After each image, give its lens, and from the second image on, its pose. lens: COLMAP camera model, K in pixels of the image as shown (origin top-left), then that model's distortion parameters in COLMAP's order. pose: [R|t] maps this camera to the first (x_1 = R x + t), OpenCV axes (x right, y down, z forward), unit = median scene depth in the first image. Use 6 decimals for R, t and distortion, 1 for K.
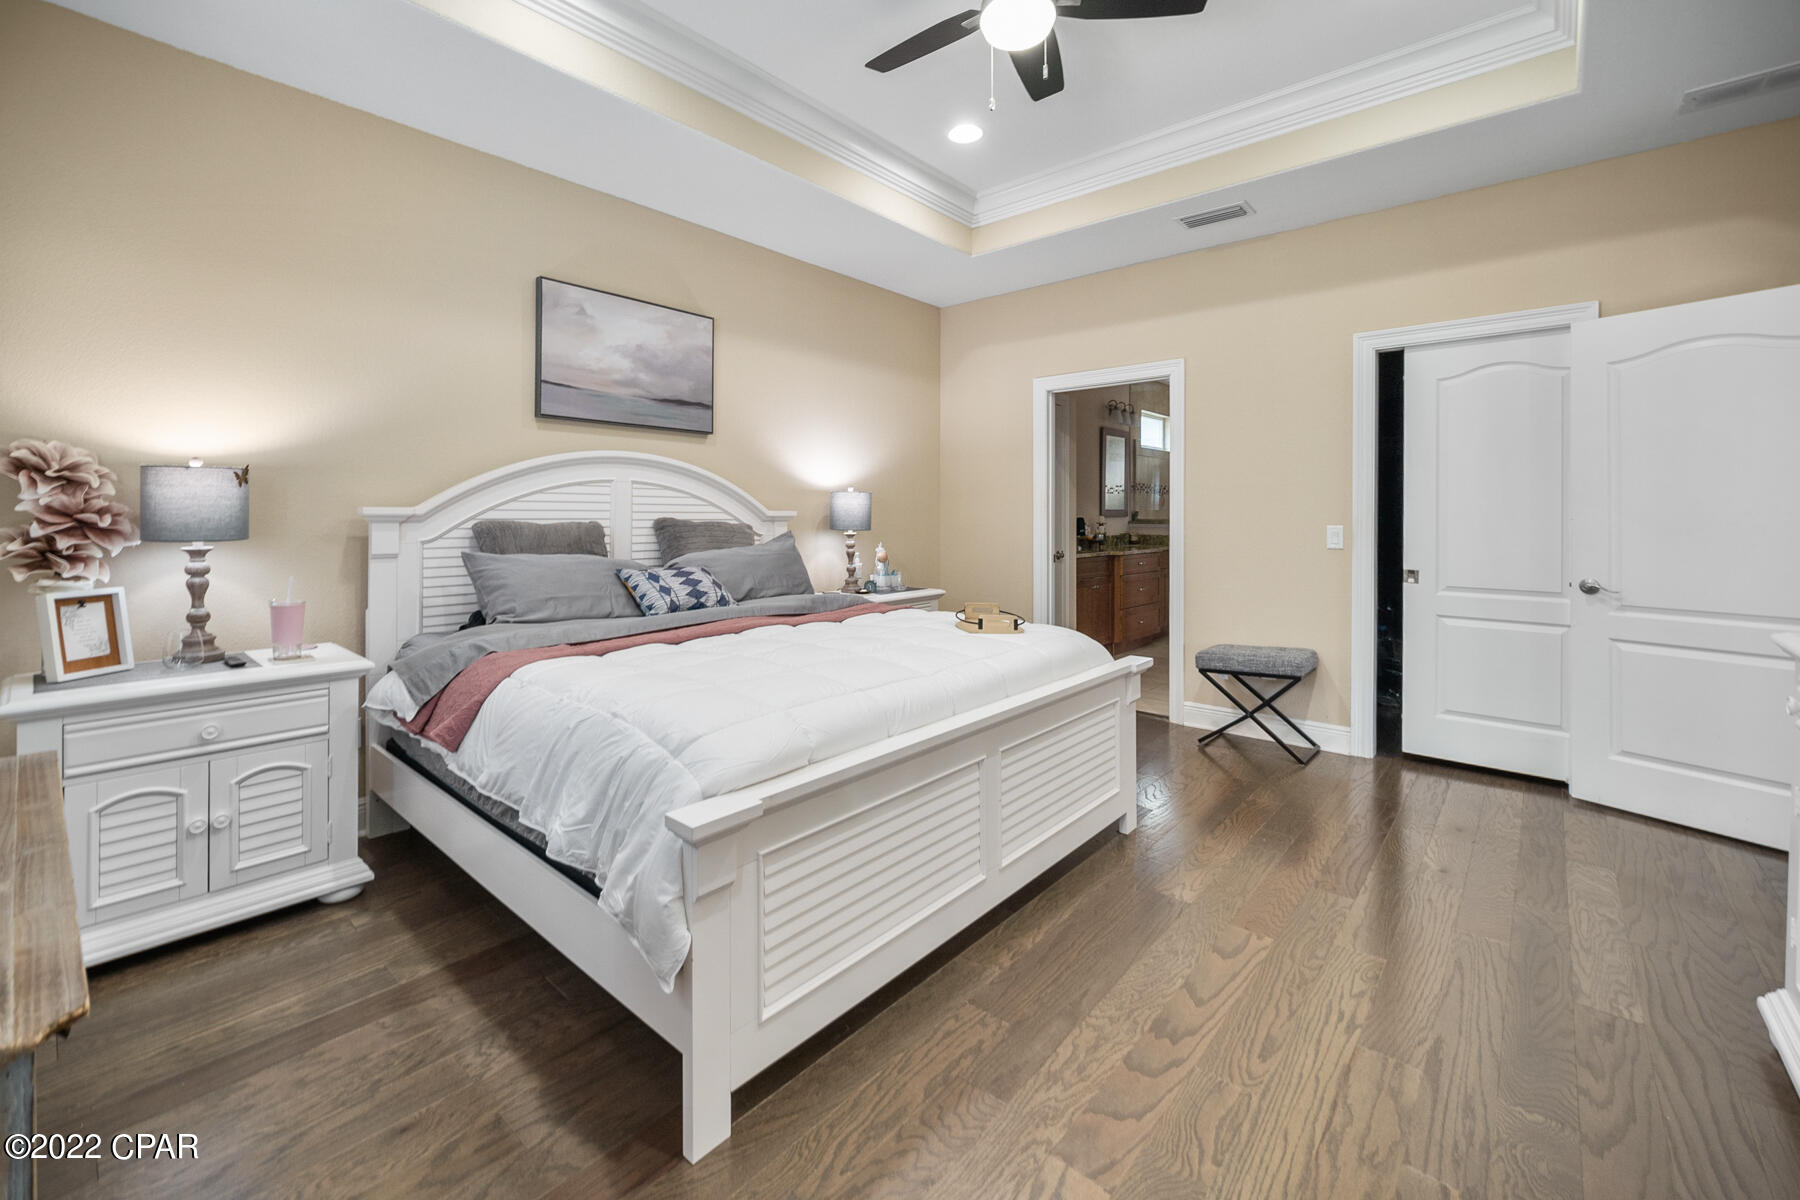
lens RADIAL K [[750.3, 0, 884.3], [0, 750.3, 514.3], [0, 0, 1]] dist [0.000483, 0.000177]
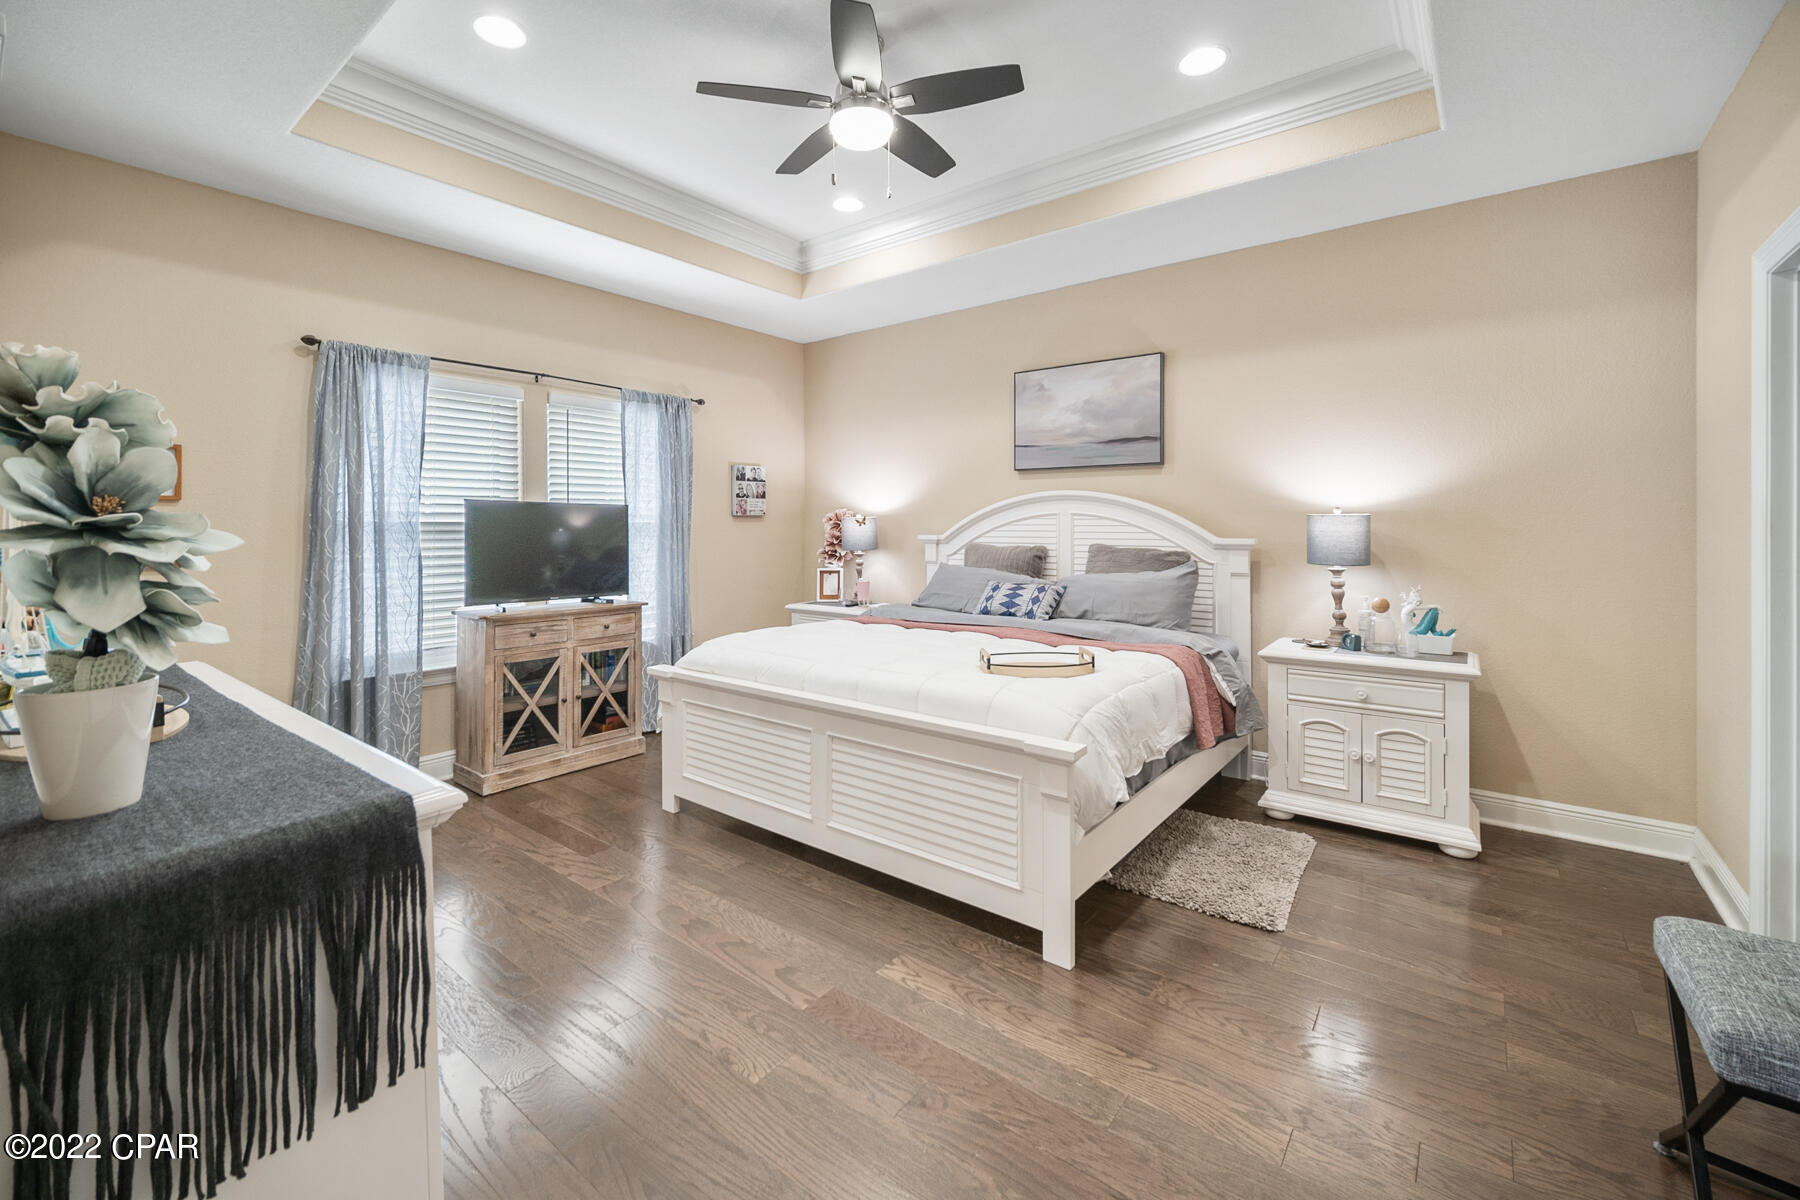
lens RADIAL K [[750.3, 0, 893.4], [0, 750.3, 536.7], [0, 0, 1]] dist [0.000483, 0.000177]
pose [[0.046013, 0.010792, -0.998883, 0.916967], [-0.000413, 0.999942, 0.010784, -0.020475], [0.998941, -0.000084, 0.046015, 0.676258]]
